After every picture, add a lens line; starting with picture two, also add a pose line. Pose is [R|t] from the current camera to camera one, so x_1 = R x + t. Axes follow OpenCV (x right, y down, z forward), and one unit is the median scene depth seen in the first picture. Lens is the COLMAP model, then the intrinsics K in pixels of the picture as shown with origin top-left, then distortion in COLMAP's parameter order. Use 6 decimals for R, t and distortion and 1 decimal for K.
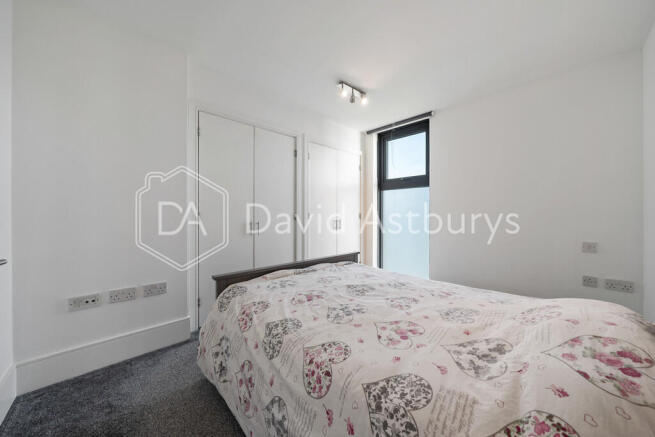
lens RADIAL K [[229.2, 0, 326.8], [0, 229.2, 218.3], [0, 0, 1]] dist [-0.007623, -0.000172]
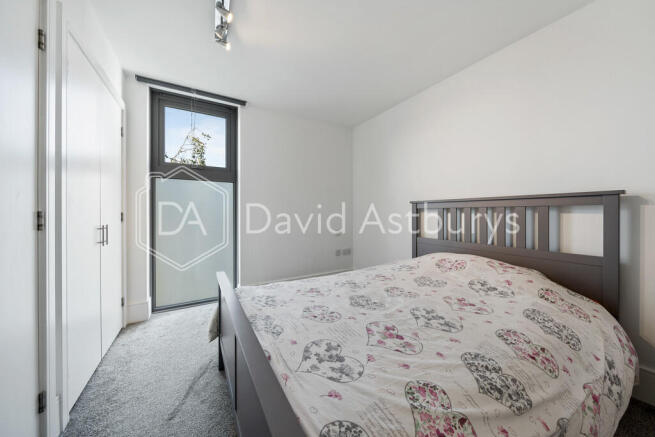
lens RADIAL K [[229.2, 0, 326.7], [0, 229.2, 212.3], [0, 0, 1]] dist [-0.007623, -0.000172]
pose [[0.213613, 0.002860, 0.976914, -0.797836], [0.018431, 0.999806, -0.006957, -0.020247], [-0.976744, 0.019491, 0.213519, 1.060789]]
